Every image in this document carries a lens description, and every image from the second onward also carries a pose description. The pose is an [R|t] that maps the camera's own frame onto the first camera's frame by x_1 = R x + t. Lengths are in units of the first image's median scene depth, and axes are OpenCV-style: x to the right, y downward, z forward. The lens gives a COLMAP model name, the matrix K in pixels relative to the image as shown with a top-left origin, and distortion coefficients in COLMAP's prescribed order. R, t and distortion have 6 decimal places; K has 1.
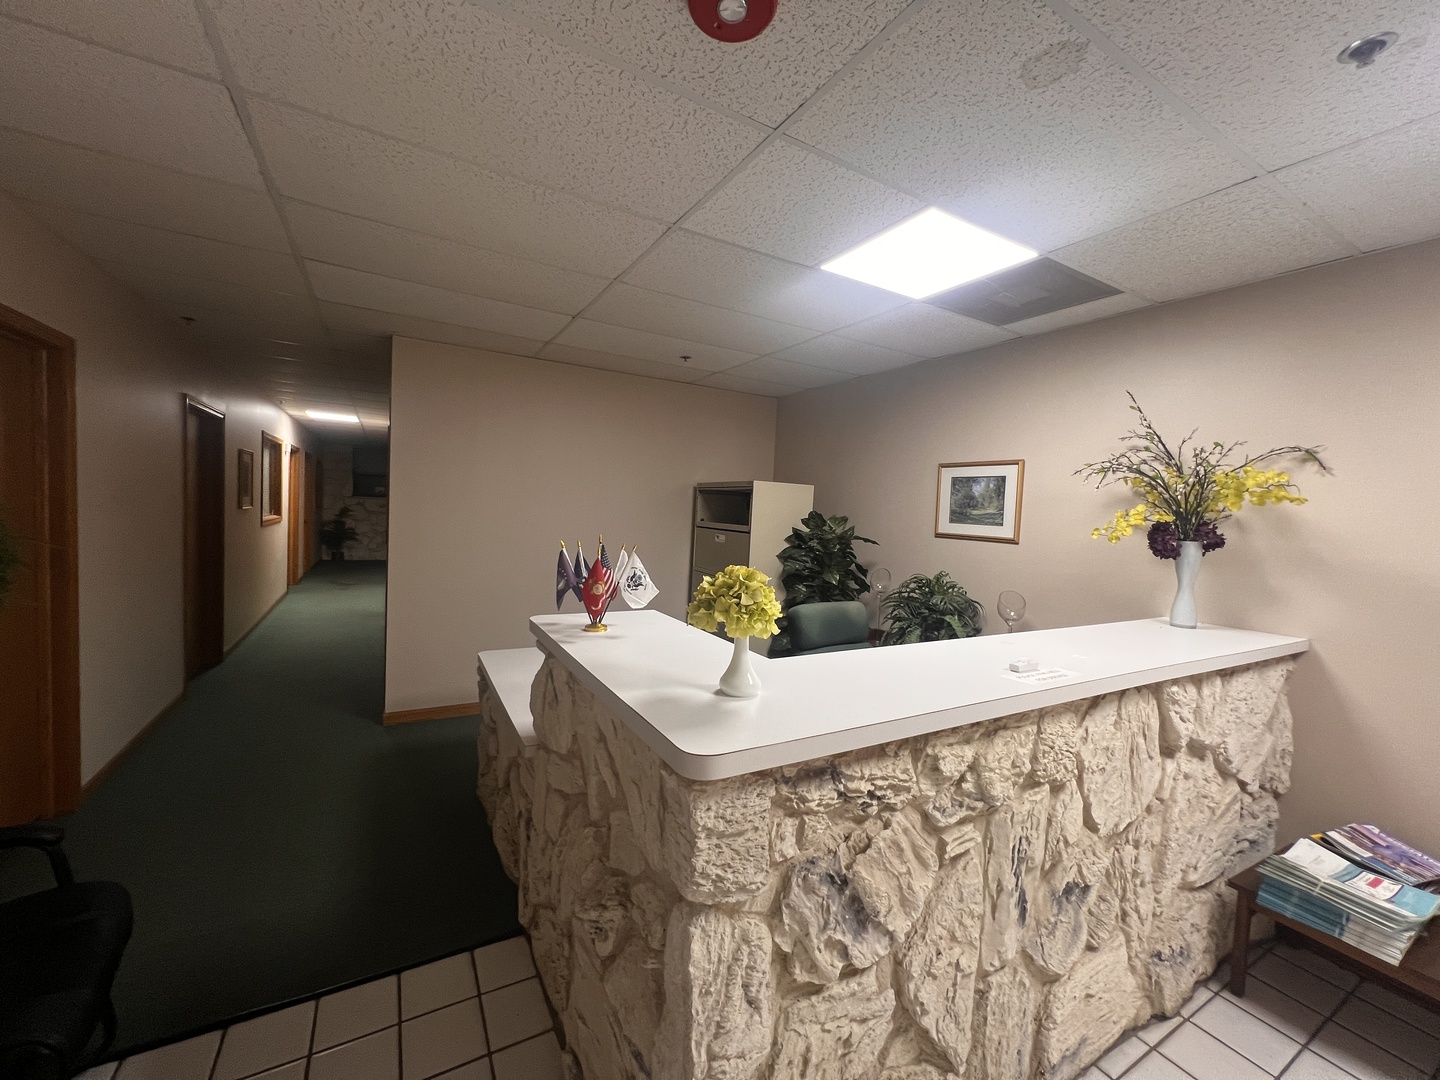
lens RADIAL K [[577.4, 0, 723.5], [0, 577.4, 538.7], [0, 0, 1]] dist [-0.001936, -0.000380]
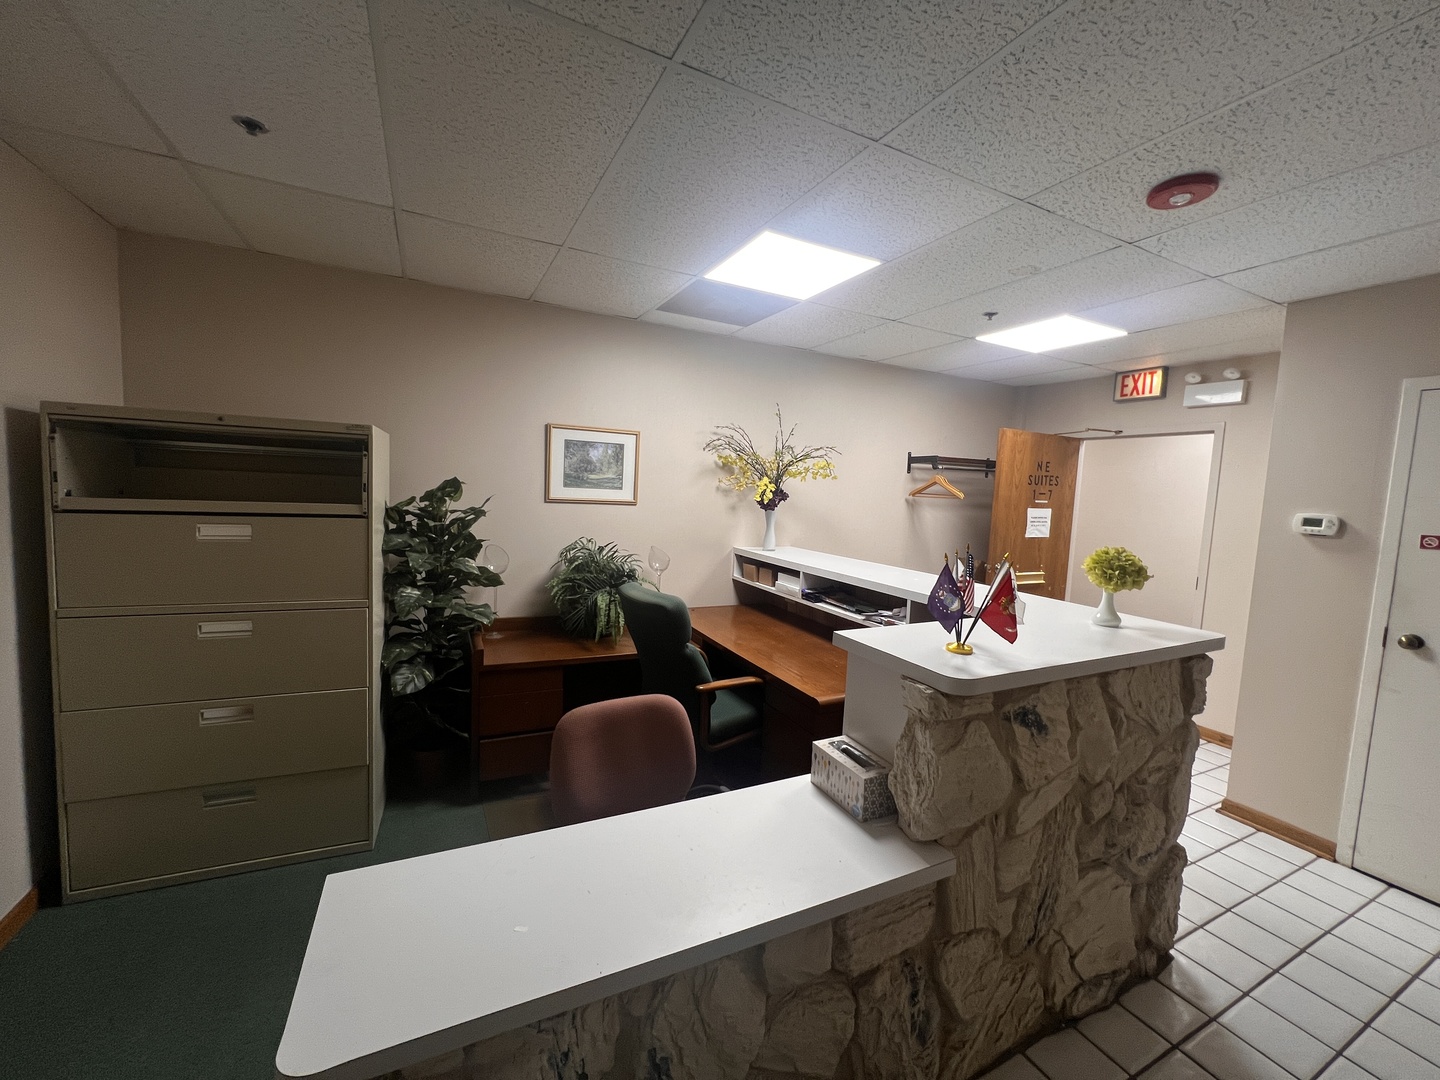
lens RADIAL K [[577.4, 0, 717.9], [0, 577.4, 535.6], [0, 0, 1]] dist [-0.001936, -0.000380]
pose [[0.055837, -0.127452, 0.990272, -0.847758], [0.009510, 0.991842, 0.127118, -0.101957], [-0.998395, 0.002319, 0.056593, 1.049722]]
